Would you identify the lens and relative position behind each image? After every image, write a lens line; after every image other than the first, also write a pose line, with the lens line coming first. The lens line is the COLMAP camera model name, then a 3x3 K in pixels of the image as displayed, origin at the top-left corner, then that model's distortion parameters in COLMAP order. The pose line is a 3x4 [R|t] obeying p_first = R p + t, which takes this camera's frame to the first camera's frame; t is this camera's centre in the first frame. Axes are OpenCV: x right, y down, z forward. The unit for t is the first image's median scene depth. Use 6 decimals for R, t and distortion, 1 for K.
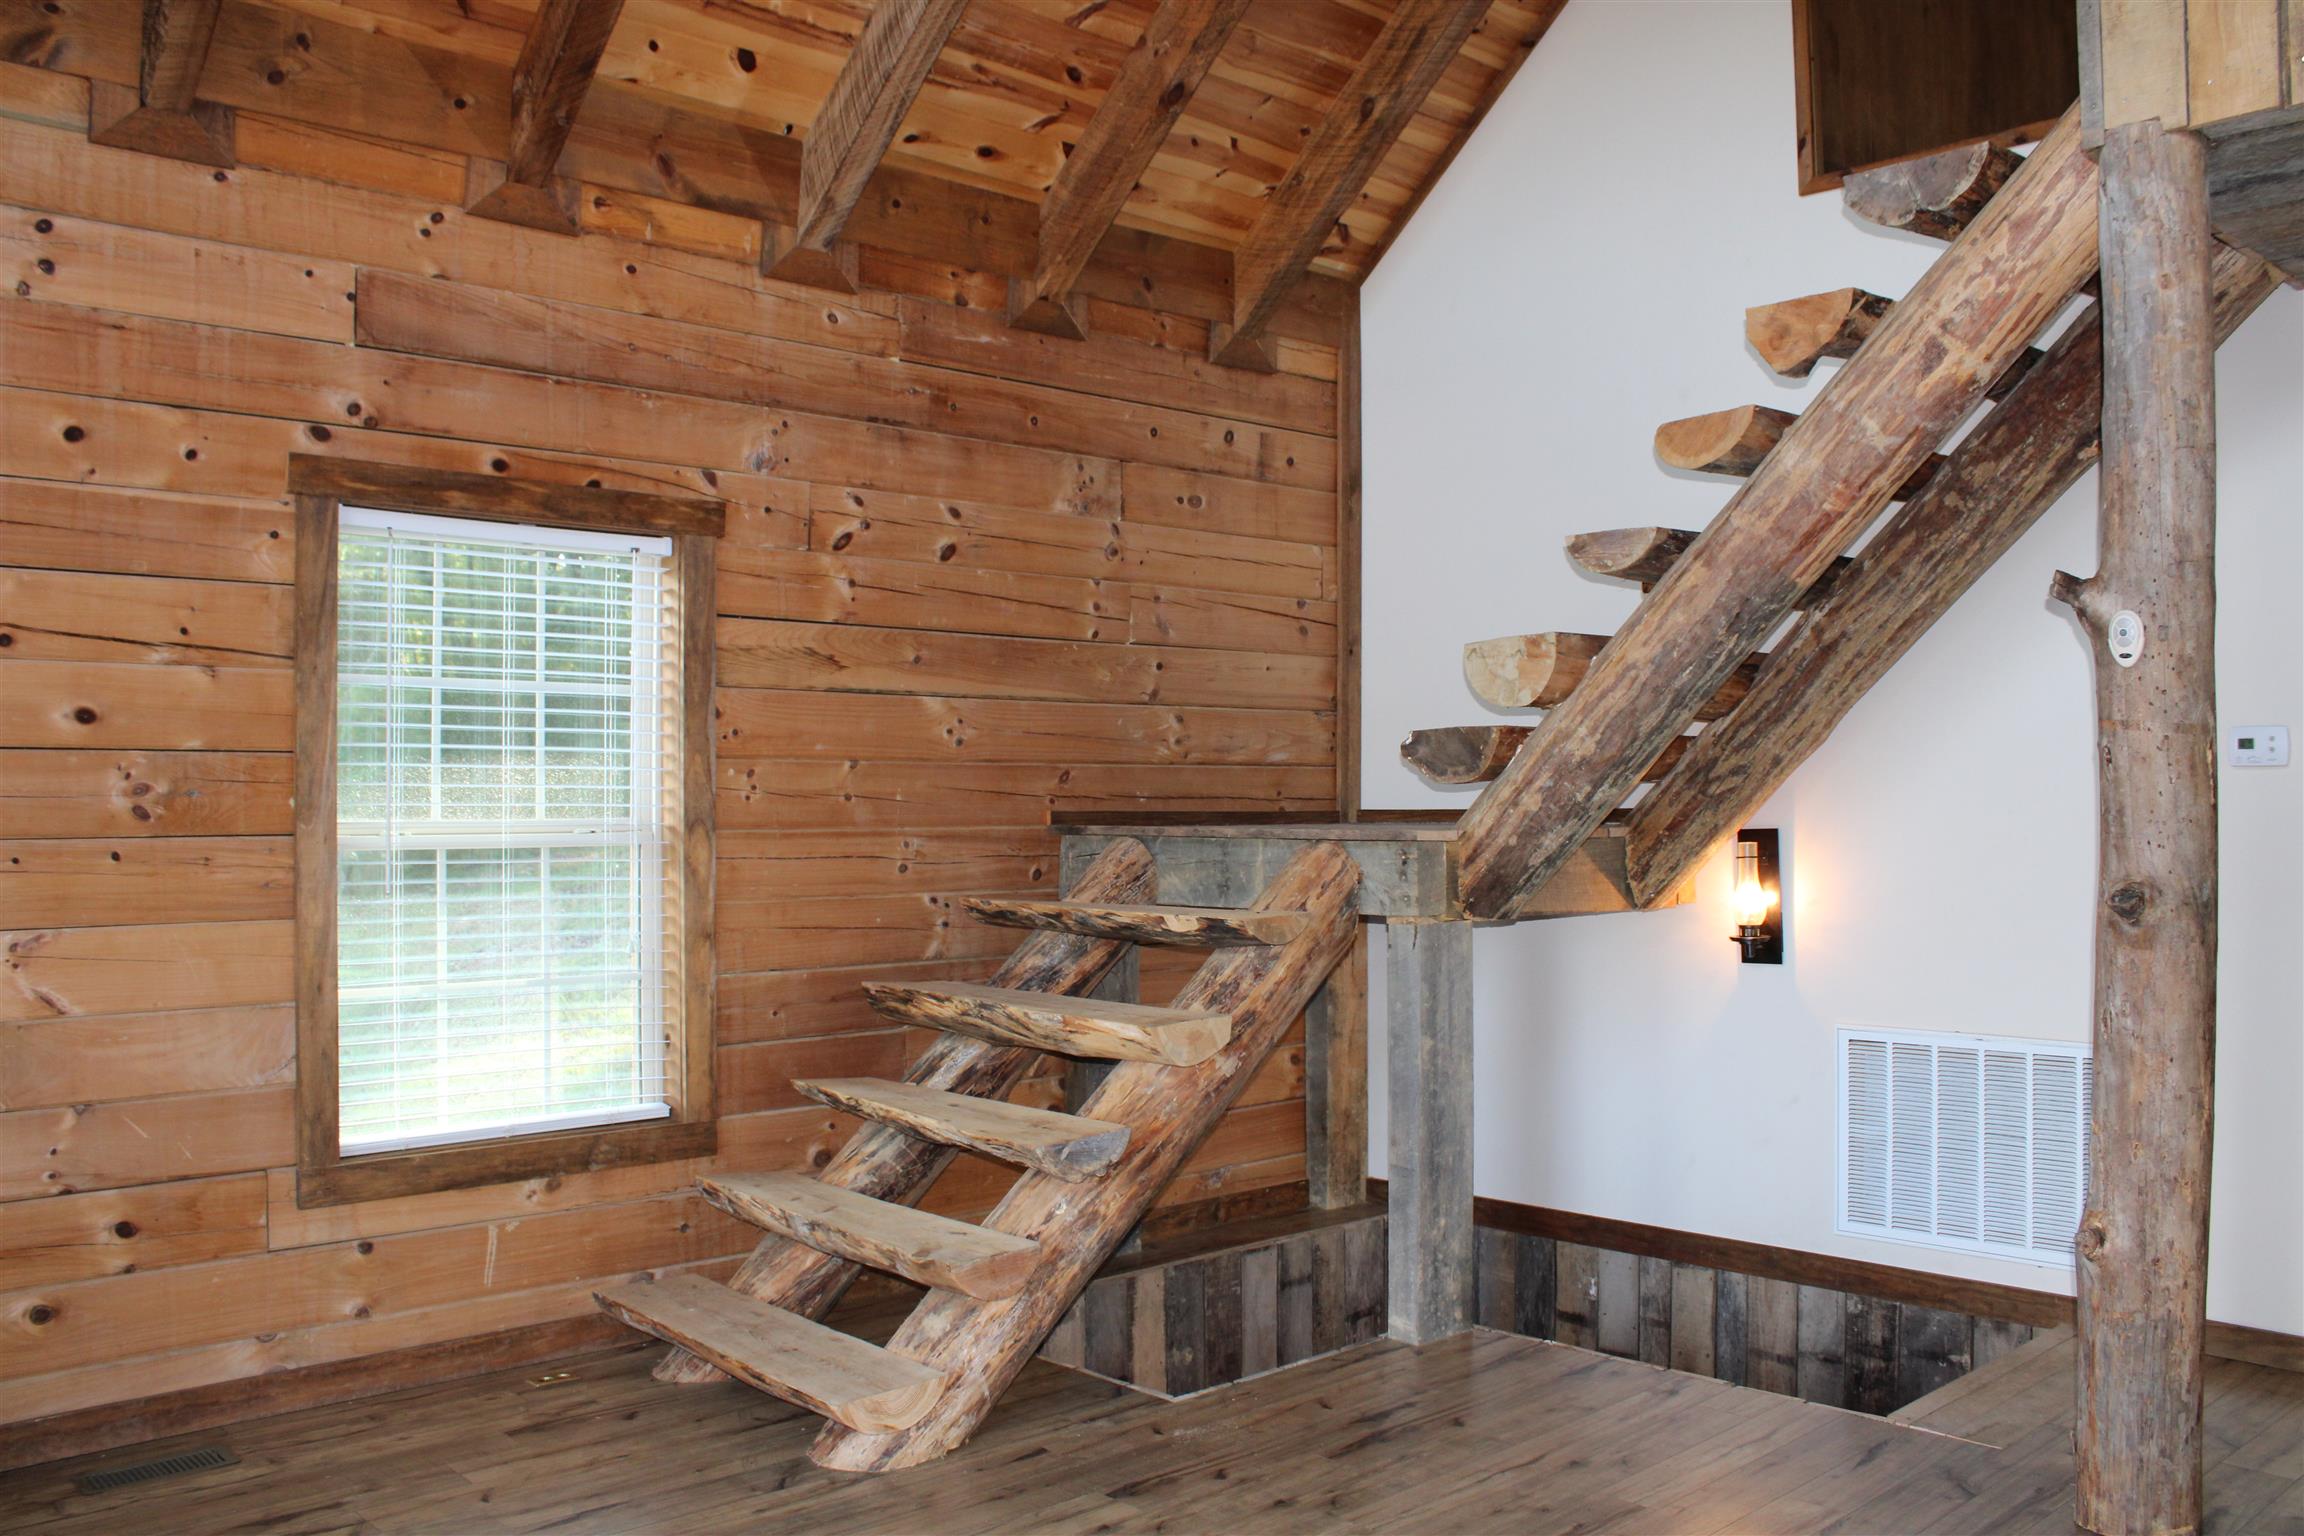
lens RADIAL K [[1916.2, 0, 1141.7], [0, 1916.2, 760.8], [0, 0, 1]] dist [-0.161622, 0.147853]
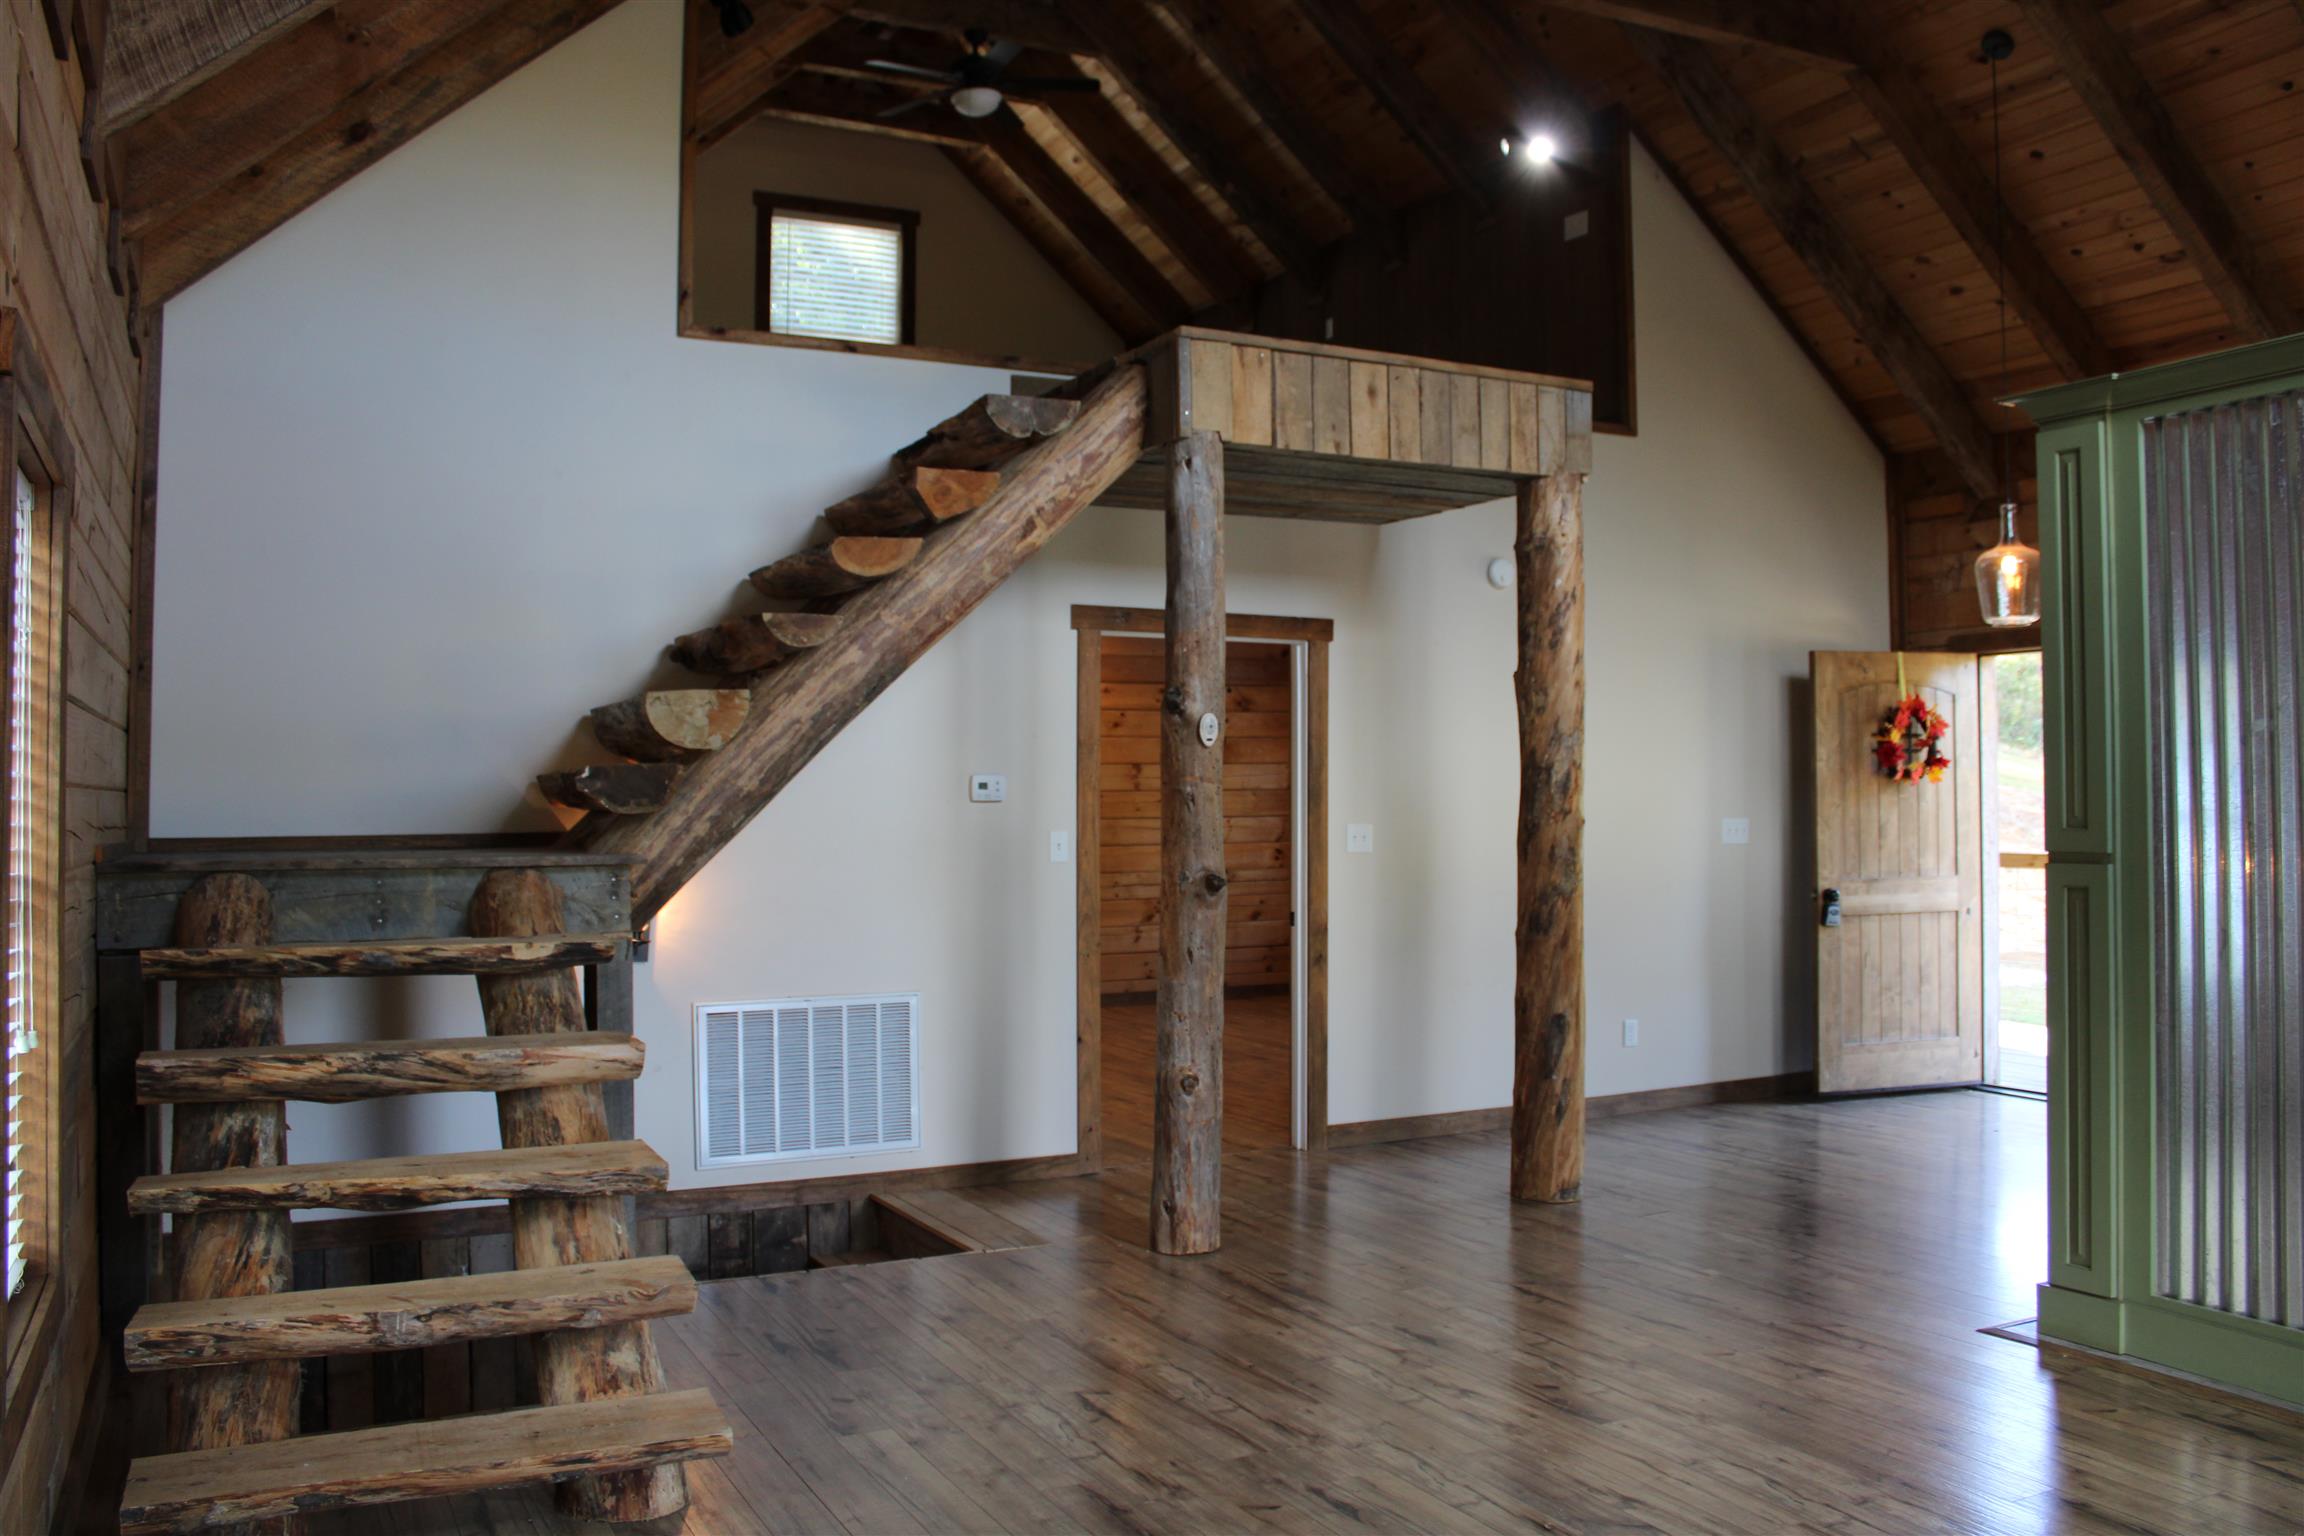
lens RADIAL K [[1916.2, 0, 1159.5], [0, 1916.2, 751.8], [0, 0, 1]] dist [-0.161622, 0.147853]
pose [[0.270280, 0.024463, 0.962471, -0.914055], [-0.012580, 0.999682, -0.021876, -0.004391], [-0.962699, -0.006196, 0.270502, 0.426339]]
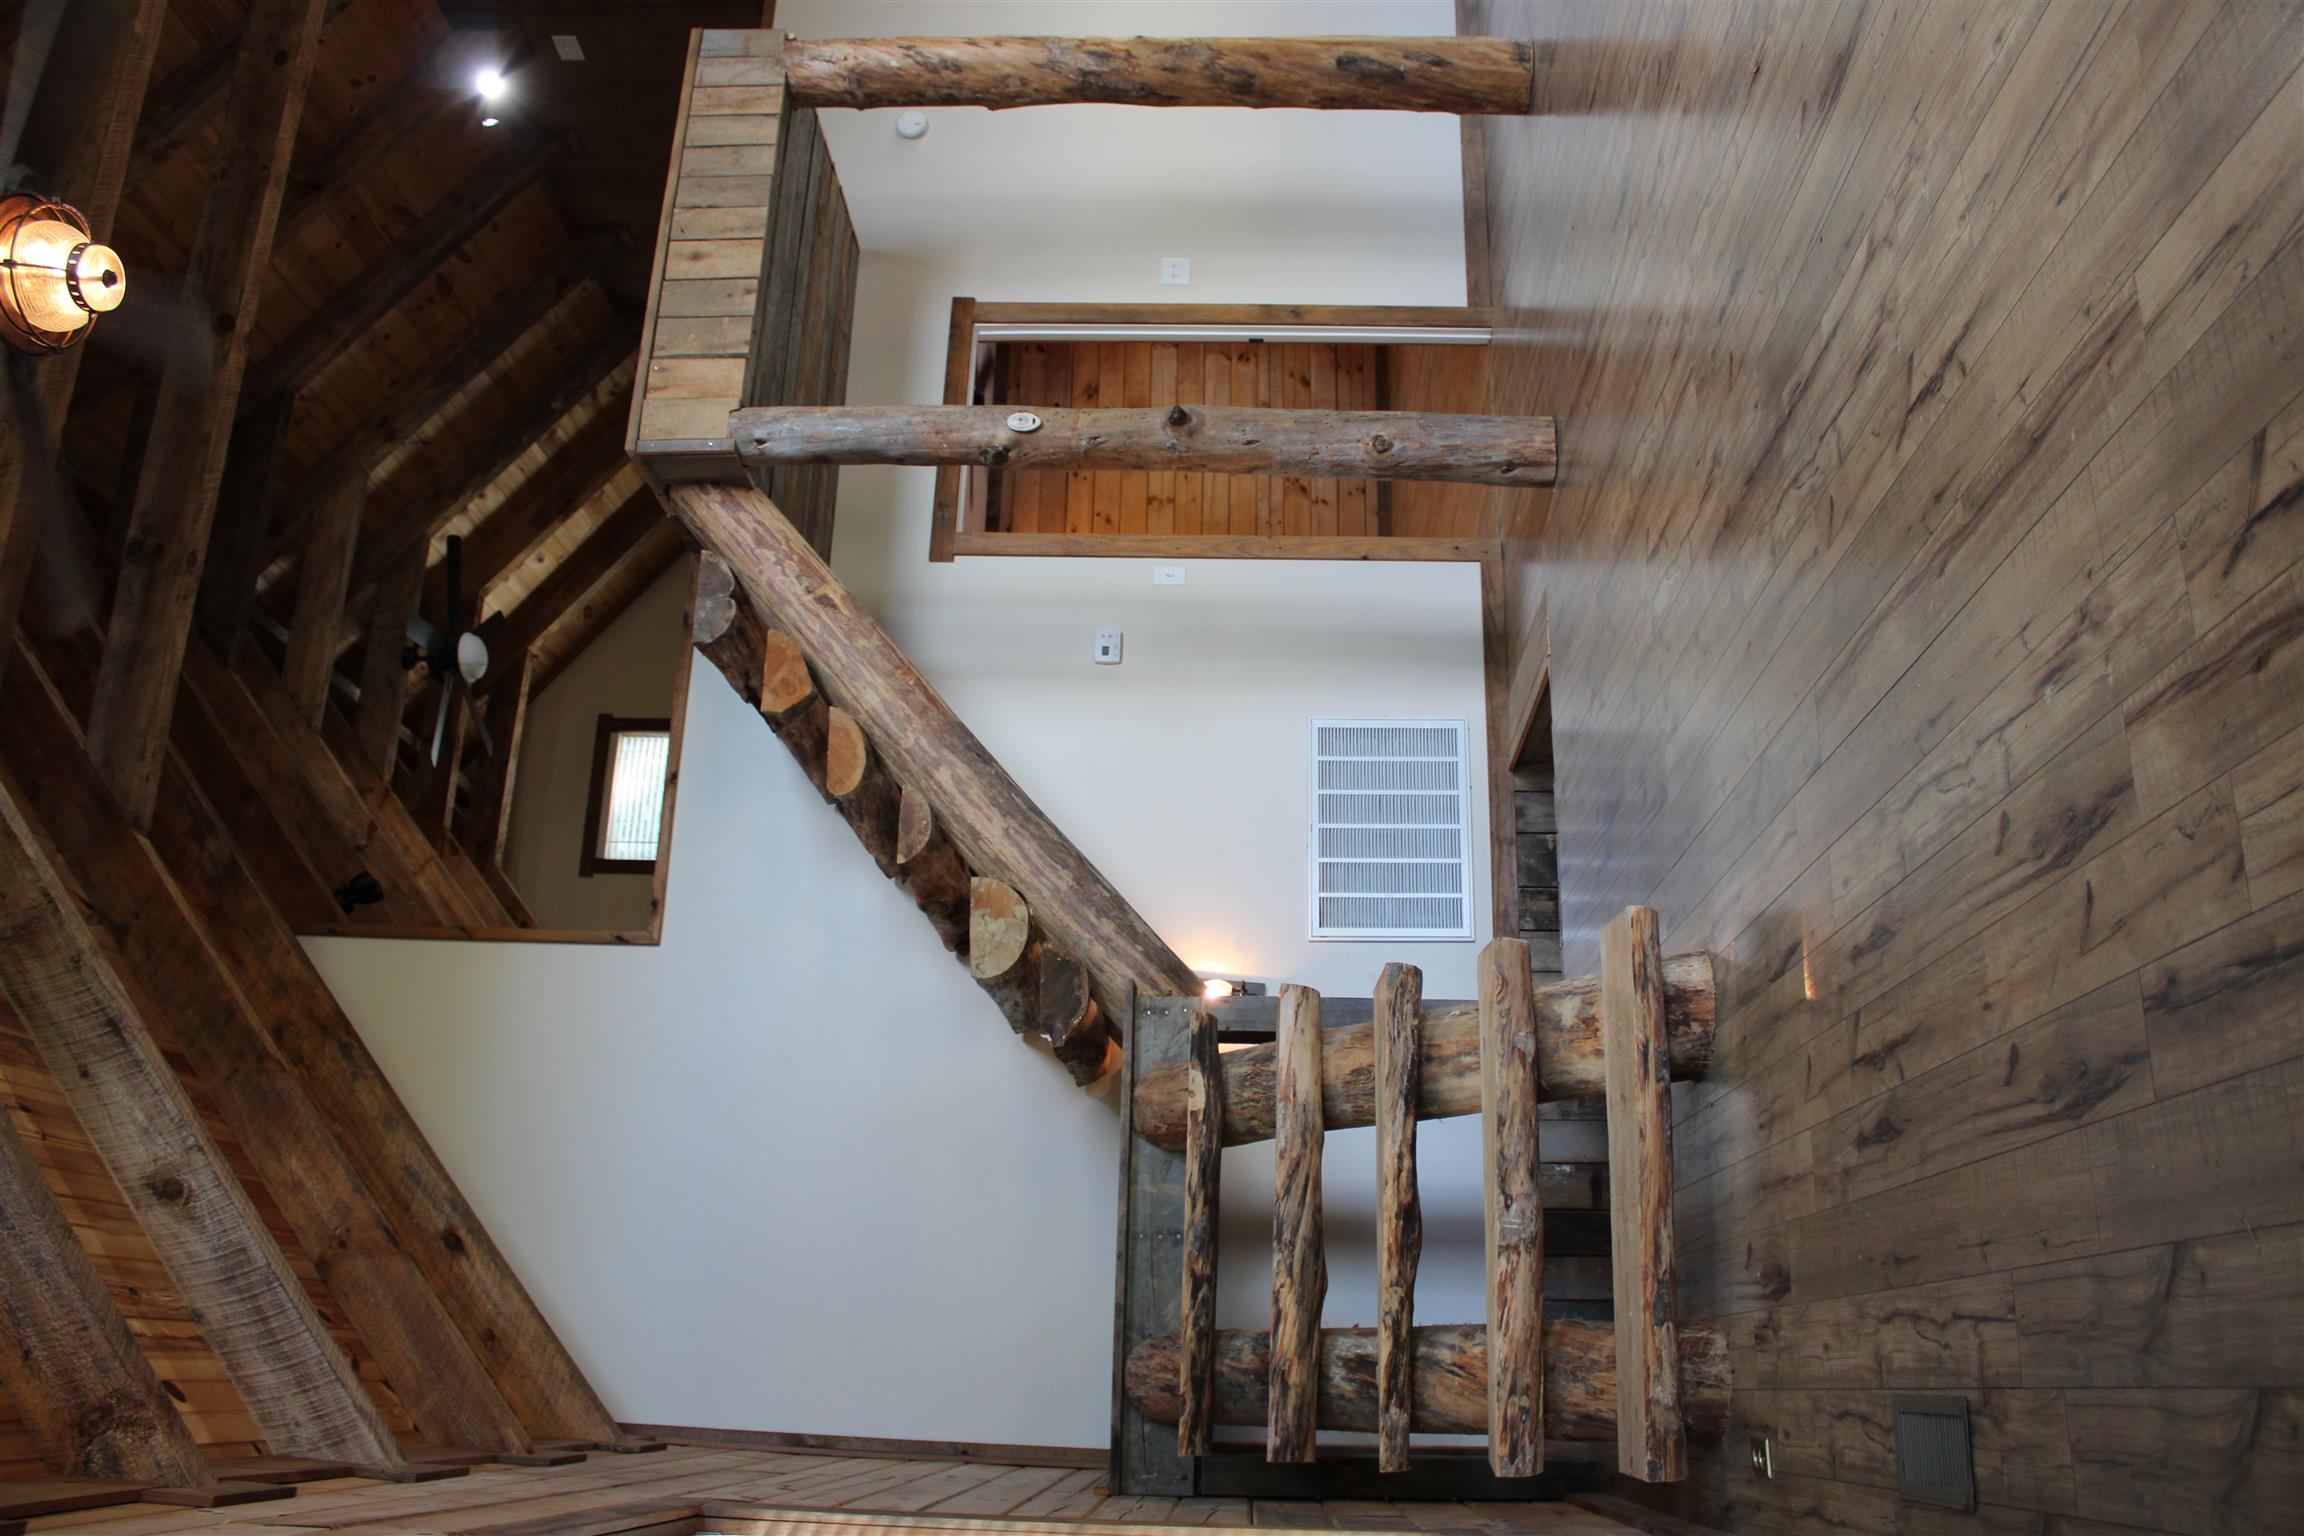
lens RADIAL K [[1916.2, 0, 1158.9], [0, 1916.2, 758.7], [0, 0, 1]] dist [-0.161622, 0.147853]
pose [[0.053487, -0.404806, 0.912837, -0.913178], [0.998538, 0.028886, -0.045699, 0.112888], [-0.007869, 0.913946, 0.405759, 0.431879]]
